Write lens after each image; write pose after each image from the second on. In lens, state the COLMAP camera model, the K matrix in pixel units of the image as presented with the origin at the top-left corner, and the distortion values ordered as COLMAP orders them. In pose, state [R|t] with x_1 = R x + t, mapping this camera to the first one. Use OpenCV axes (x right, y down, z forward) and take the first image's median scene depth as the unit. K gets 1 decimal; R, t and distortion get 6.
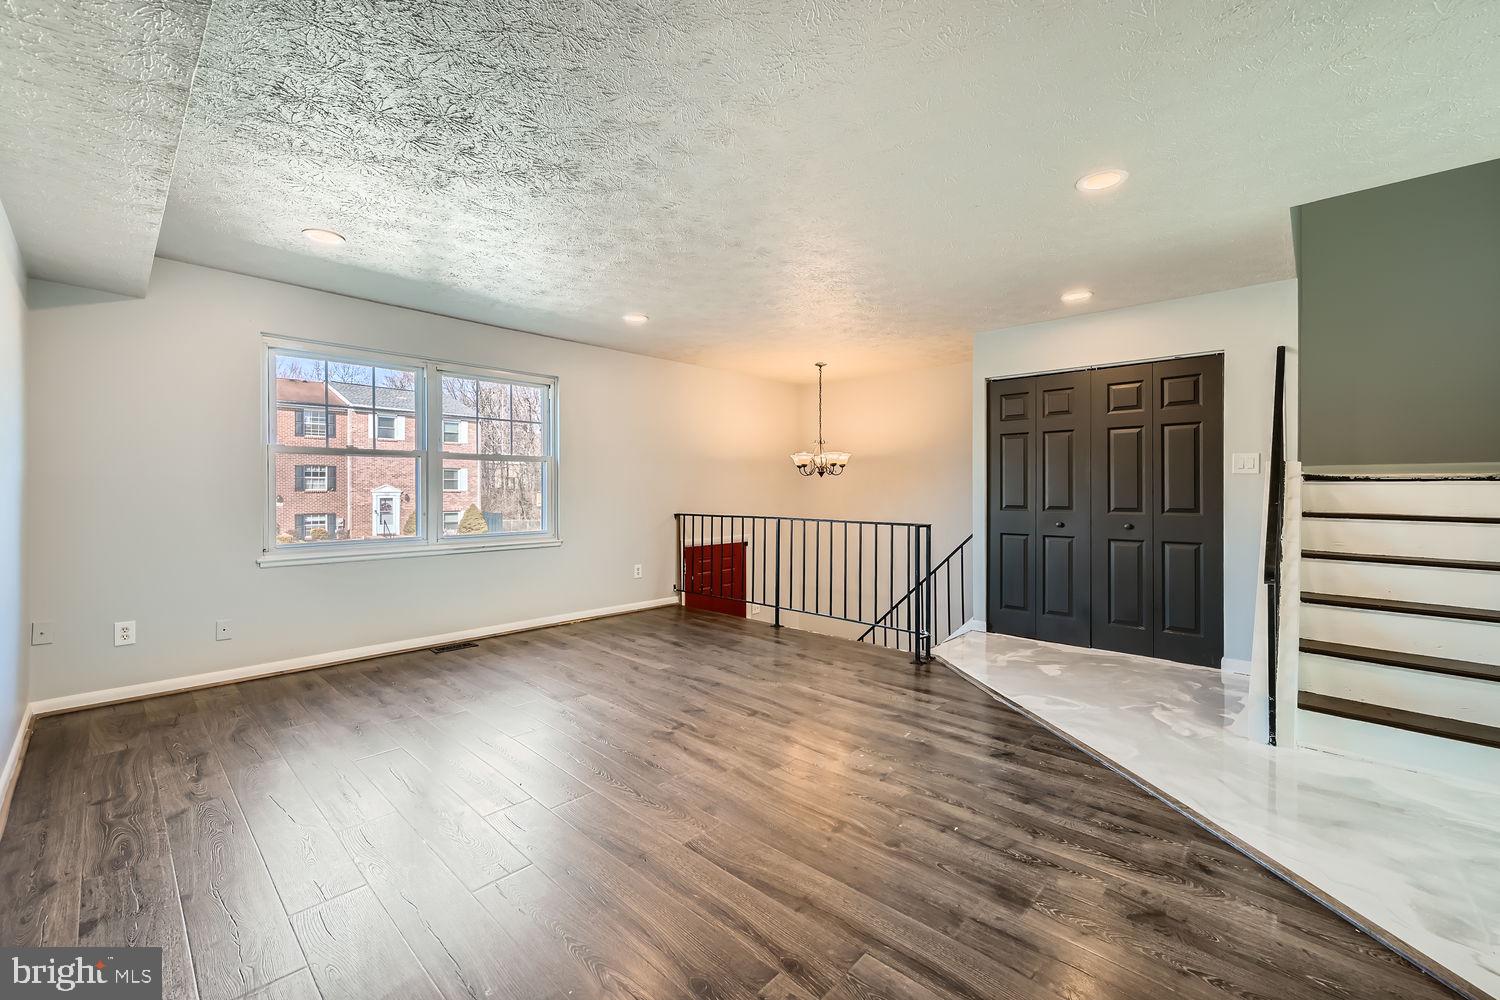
lens RADIAL K [[598.8, 0, 751.5], [0, 598.8, 491.6], [0, 0, 1]] dist [-0.000110, 0.000544]
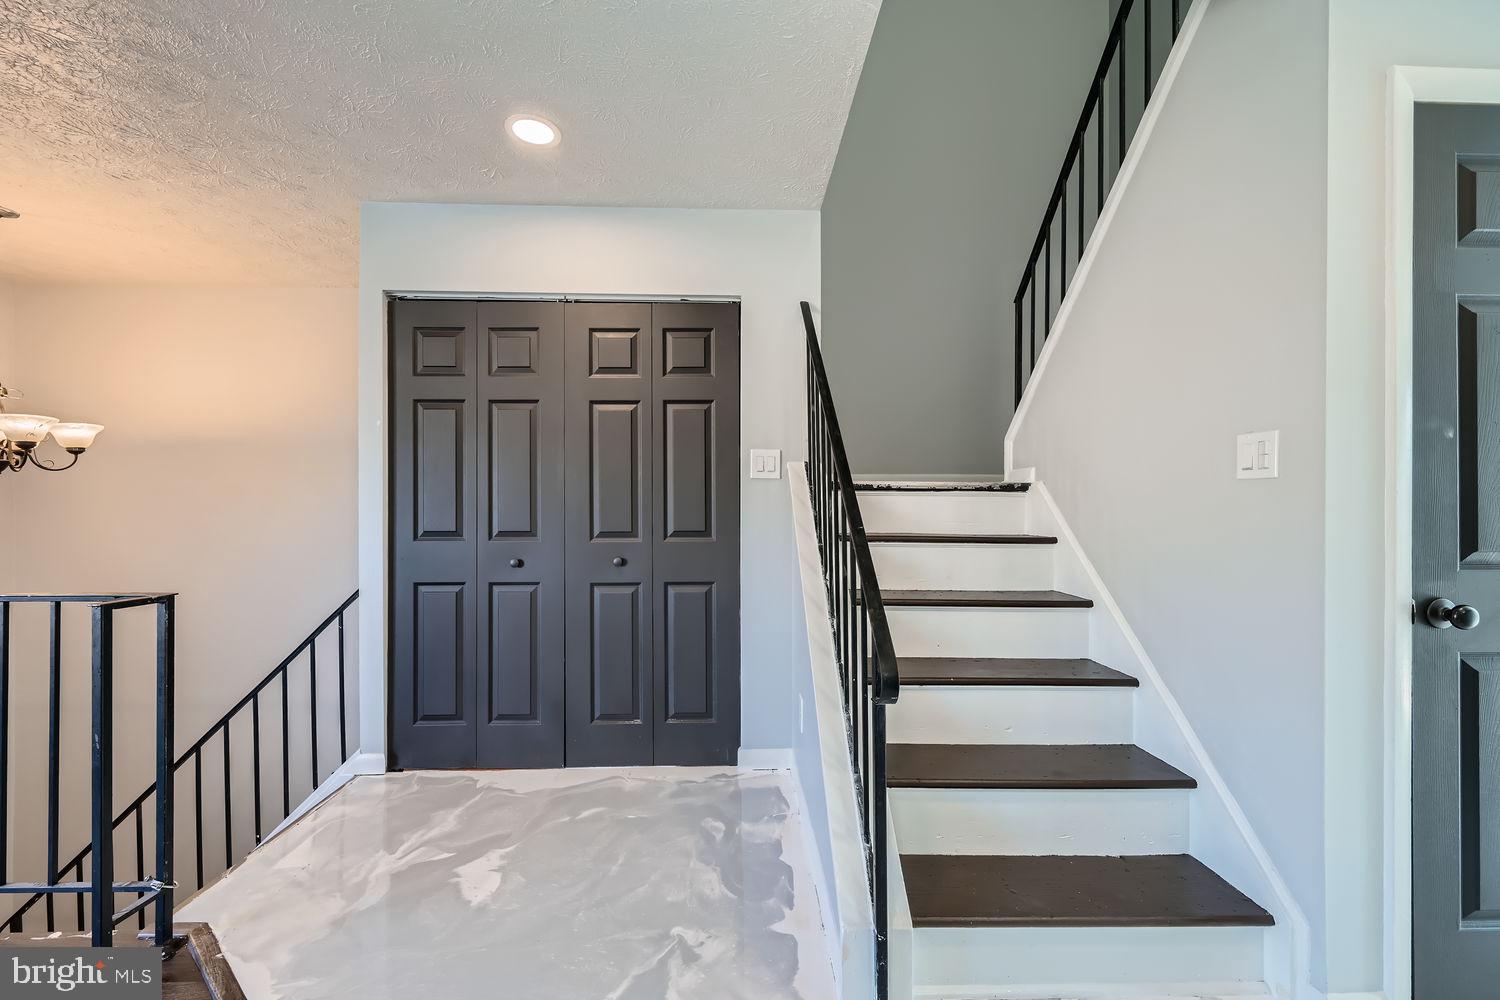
lens RADIAL K [[598.8, 0, 746.8], [0, 598.8, 495.6], [0, 0, 1]] dist [-0.000110, 0.000544]
pose [[0.712483, 0.004570, 0.701675, 0.306114], [0.003390, 0.999945, -0.009955, -0.003886], [-0.701681, 0.009472, 0.712428, 0.494271]]
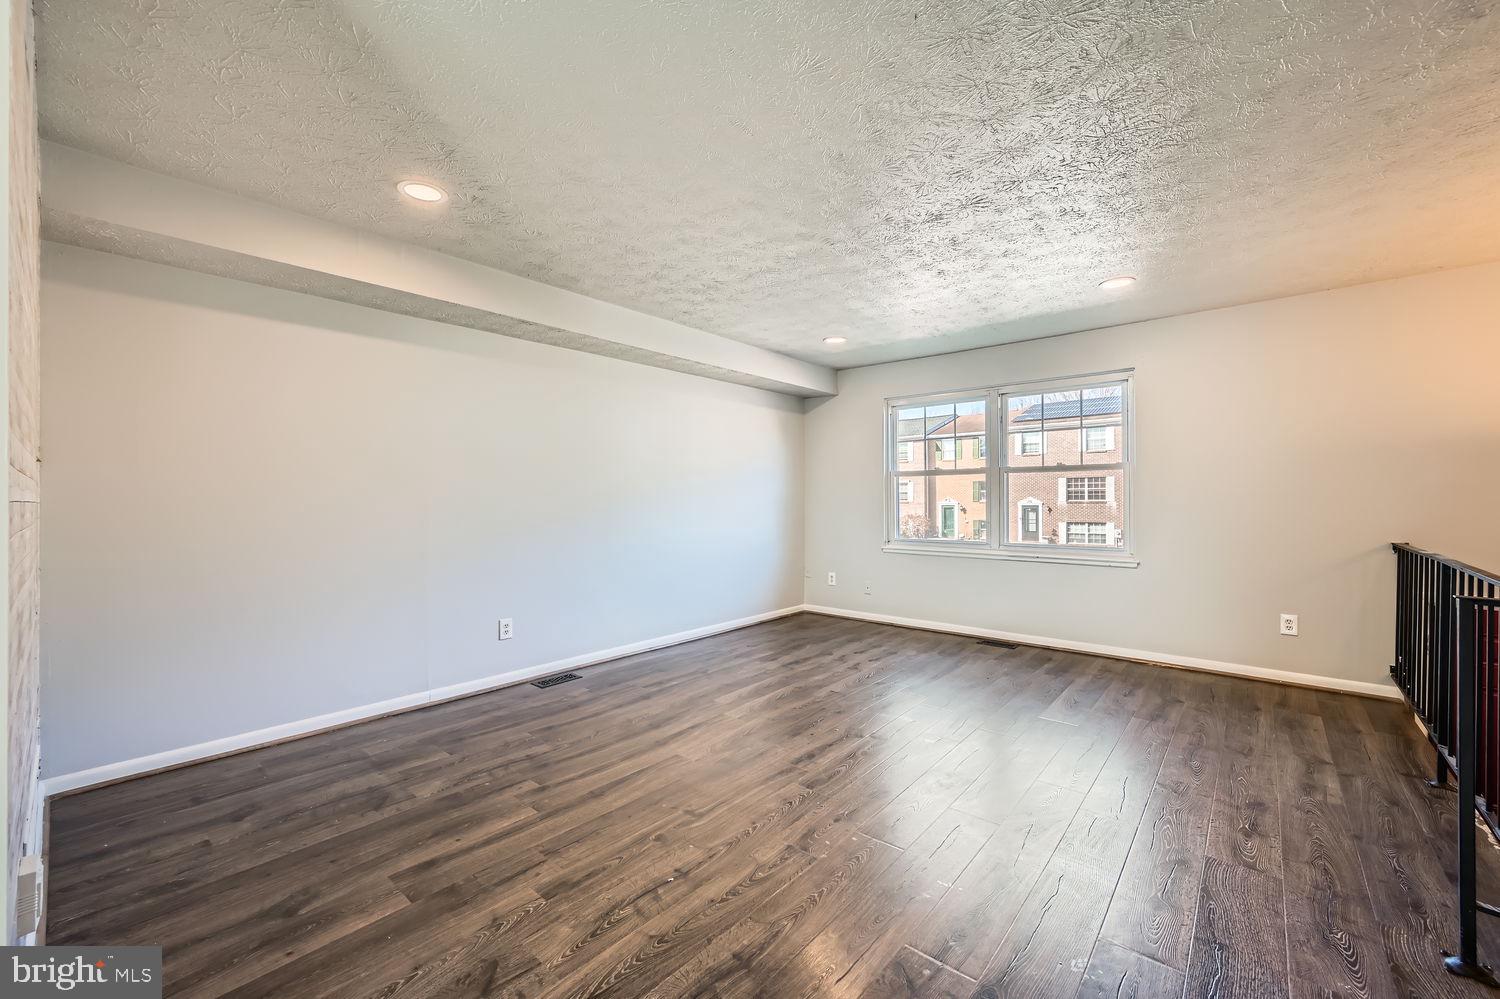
lens RADIAL K [[598.8, 0, 758.7], [0, 598.8, 501.4], [0, 0, 1]] dist [-0.000110, 0.000544]
pose [[0.050532, 0.003342, -0.998717, 0.639308], [-0.003033, 0.999990, 0.003193, -0.005047], [0.998718, 0.002868, 0.050542, 0.549775]]
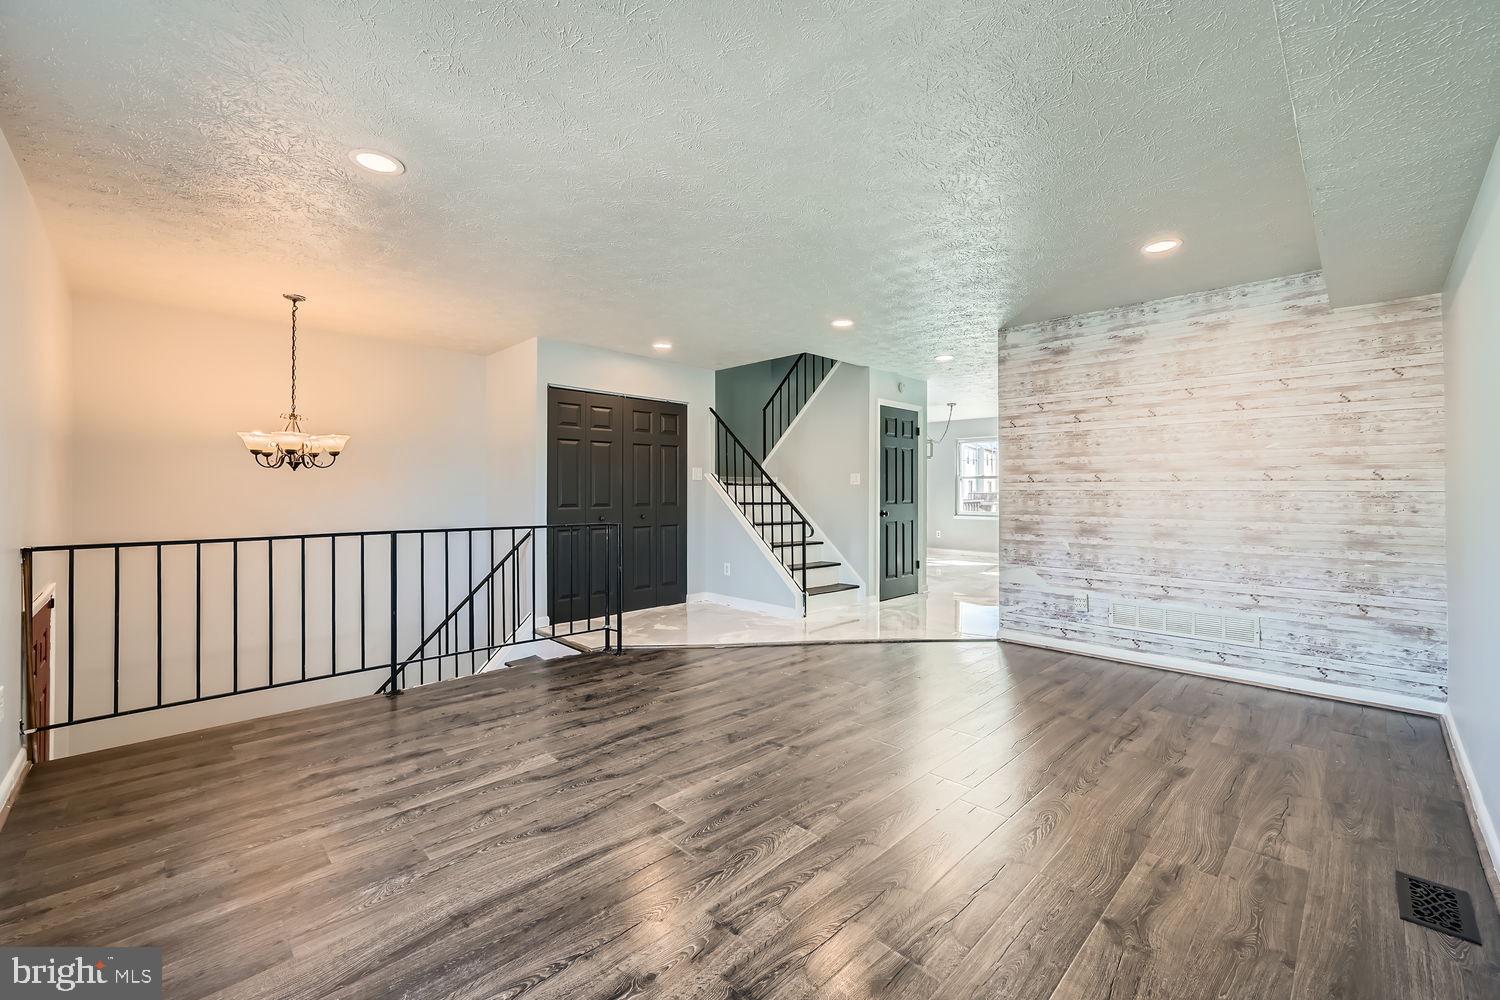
lens RADIAL K [[598.8, 0, 743.4], [0, 598.8, 490.3], [0, 0, 1]] dist [-0.000110, 0.000544]
pose [[0.062834, -0.001331, 0.998023, -0.781987], [0.000515, 0.999999, 0.001301, -0.004981], [-0.998024, 0.000432, 0.062835, 0.729758]]
